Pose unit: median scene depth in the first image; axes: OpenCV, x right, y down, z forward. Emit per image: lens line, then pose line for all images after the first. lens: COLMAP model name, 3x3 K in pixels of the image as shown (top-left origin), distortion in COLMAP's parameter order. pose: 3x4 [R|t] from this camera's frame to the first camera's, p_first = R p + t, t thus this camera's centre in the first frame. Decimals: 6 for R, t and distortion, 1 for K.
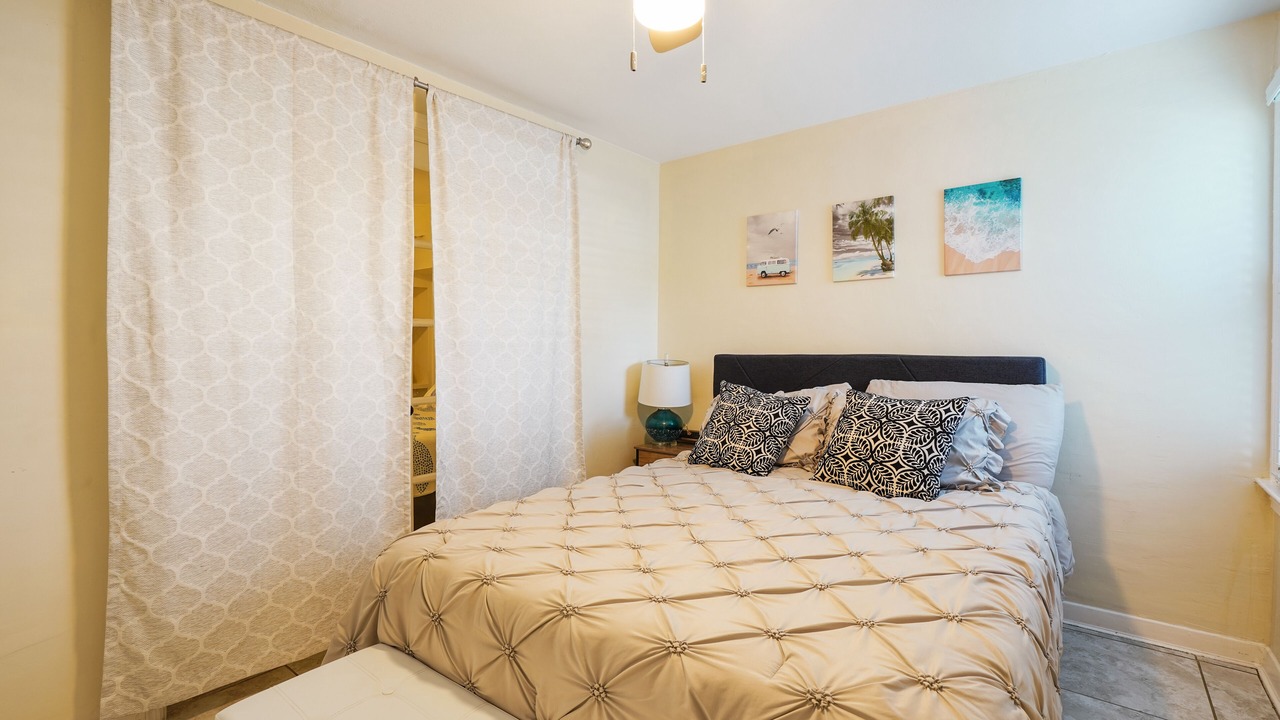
lens RADIAL K [[594.0, 0, 644.5], [0, 594.0, 352.5], [0, 0, 1]] dist [-0.005008, 0.006197]
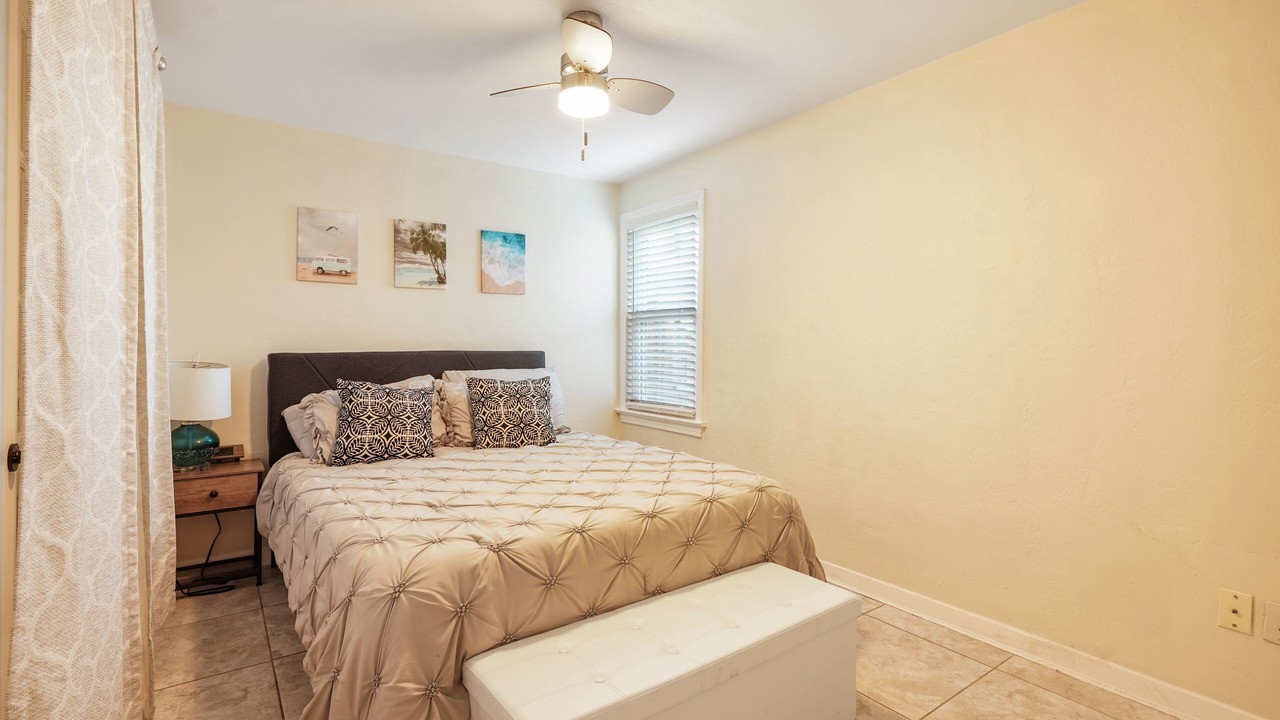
lens RADIAL K [[594.0, 0, 643.5], [0, 594.0, 353.8], [0, 0, 1]] dist [-0.005008, 0.006197]
pose [[0.266858, -0.013708, 0.963638, -0.675336], [0.012238, 0.999866, 0.010835, 0.001399], [-0.963658, 0.008901, 0.266990, 0.257373]]
